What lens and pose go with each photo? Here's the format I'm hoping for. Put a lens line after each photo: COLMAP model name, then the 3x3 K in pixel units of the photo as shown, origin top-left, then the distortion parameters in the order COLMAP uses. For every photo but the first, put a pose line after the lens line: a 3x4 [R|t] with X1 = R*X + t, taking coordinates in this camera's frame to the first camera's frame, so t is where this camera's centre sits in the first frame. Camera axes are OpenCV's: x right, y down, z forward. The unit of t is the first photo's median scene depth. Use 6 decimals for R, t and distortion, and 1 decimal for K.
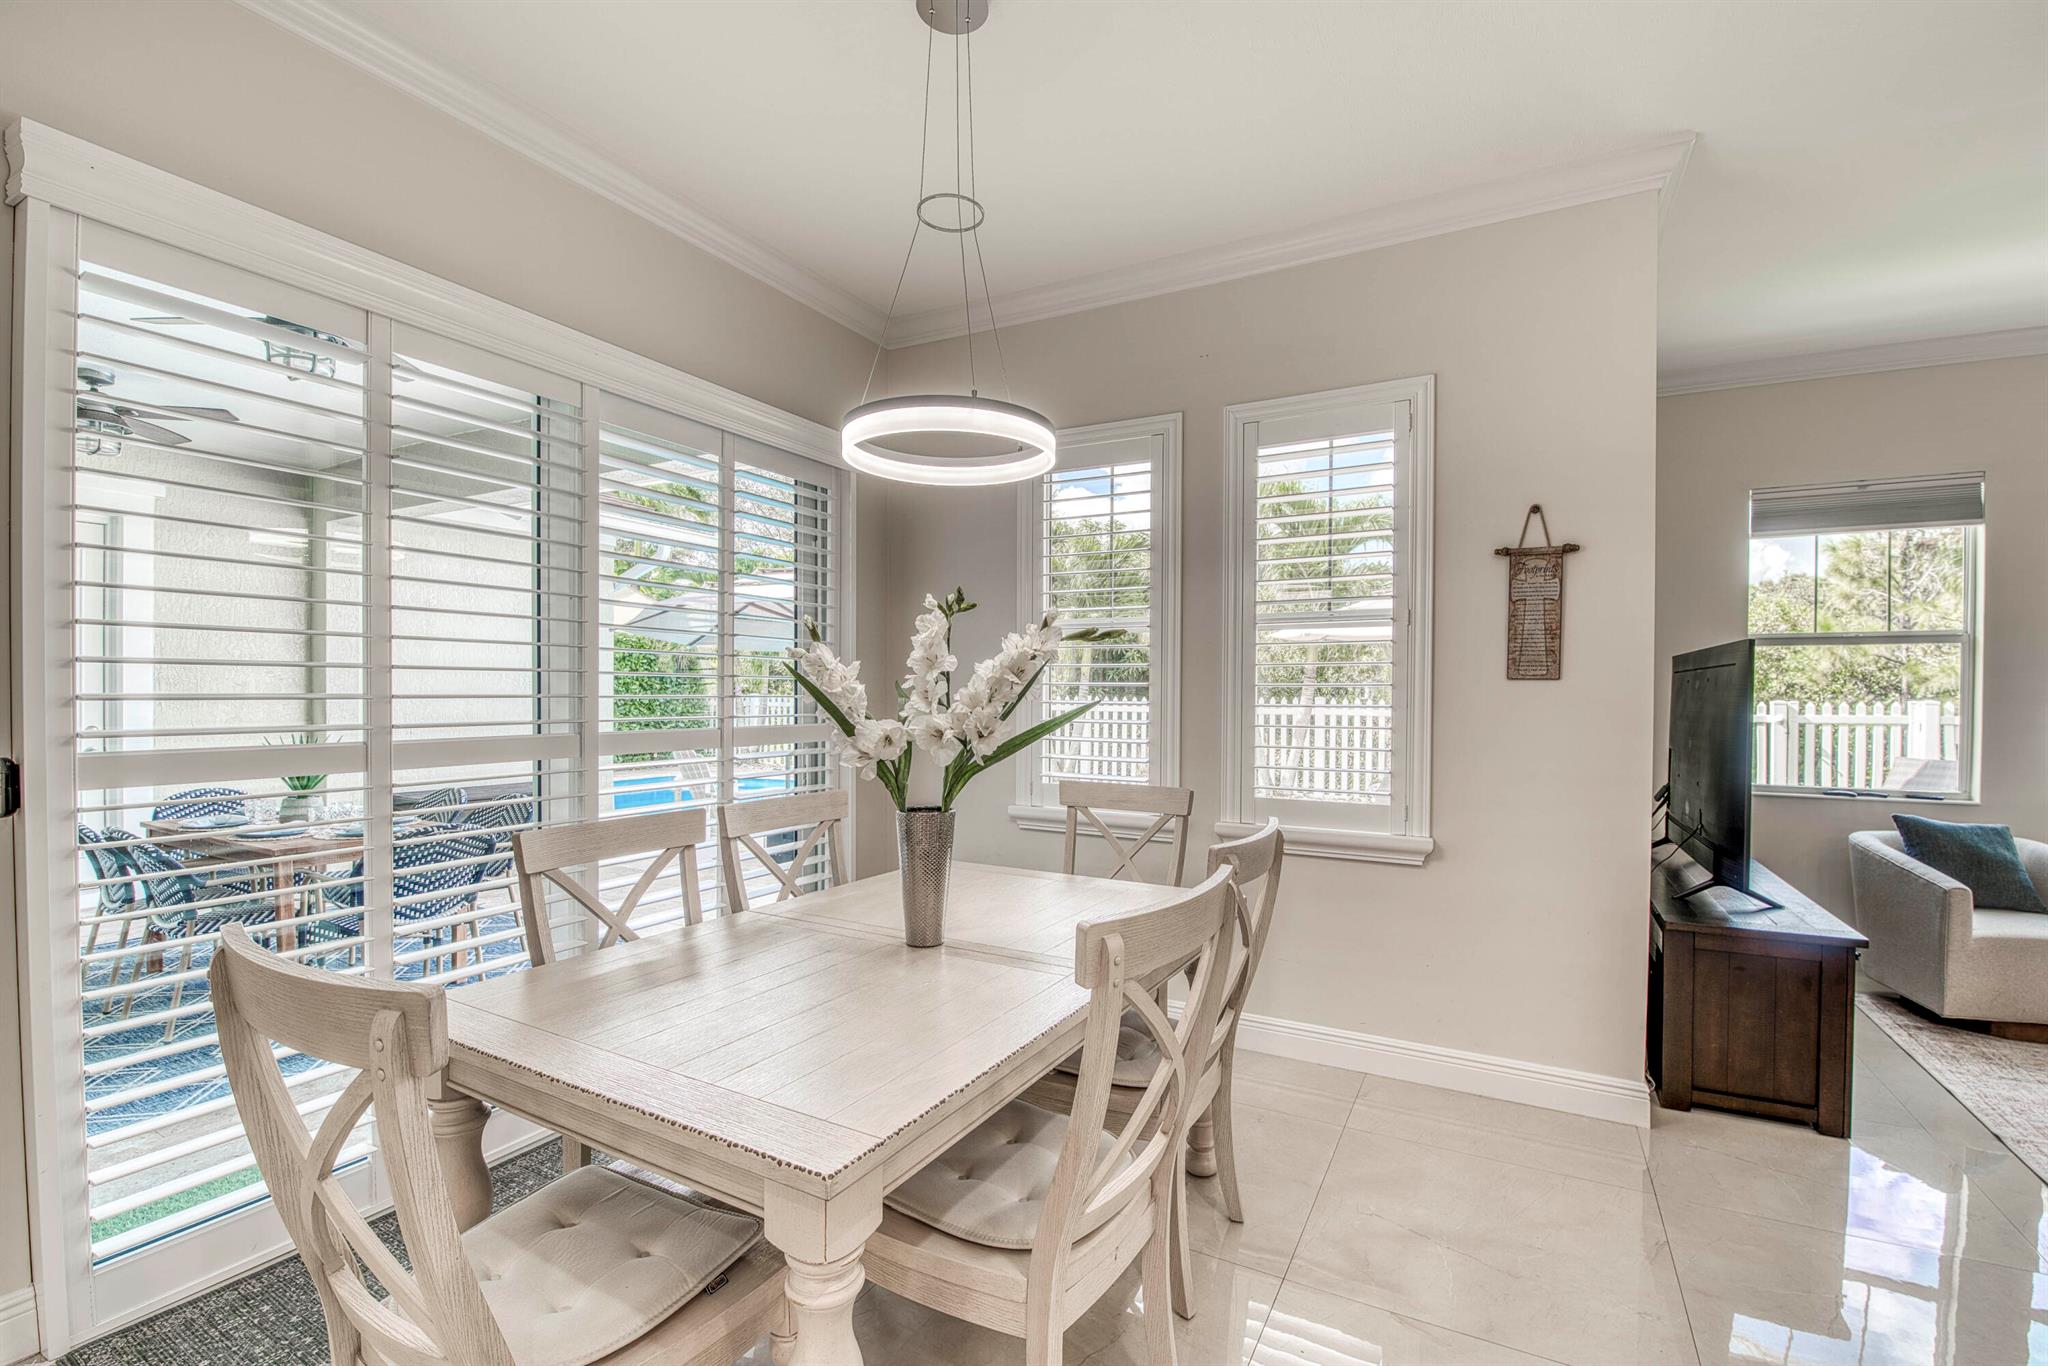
lens RADIAL K [[885.8, 0, 1028.8], [0, 885.8, 701.2], [0, 0, 1]] dist [-0.003977, -0.000467]
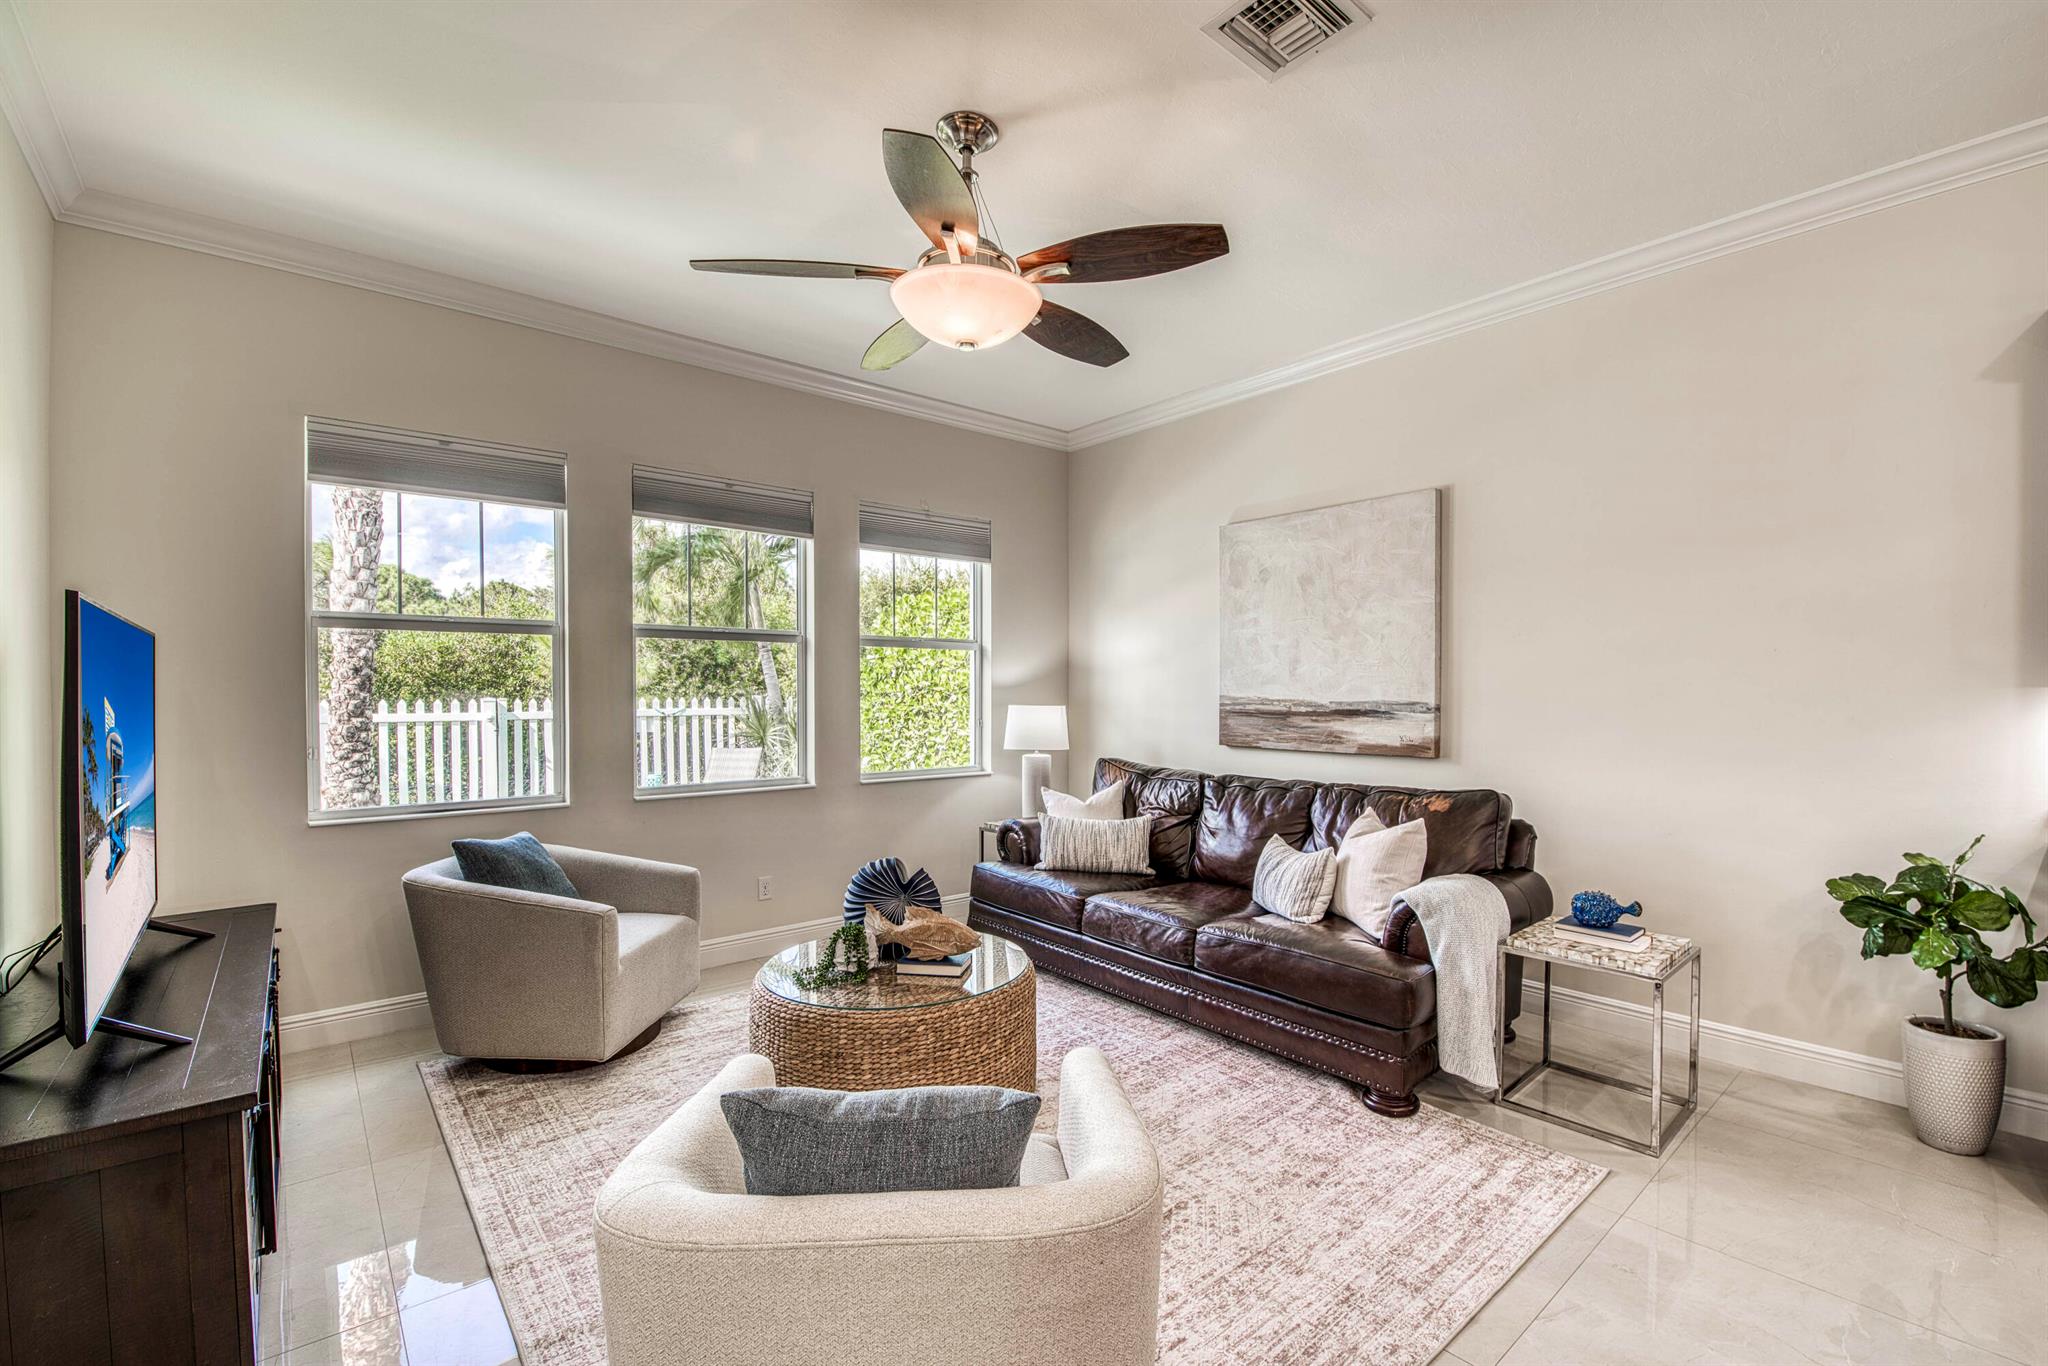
lens RADIAL K [[885.8, 0, 1027.6], [0, 885.8, 695.9], [0, 0, 1]] dist [-0.003977, -0.000467]
pose [[0.358214, -0.005294, 0.933624, 0.356101], [0.009309, 0.999954, 0.002099, 0.001992], [-0.933593, 0.007939, 0.358247, 0.186548]]
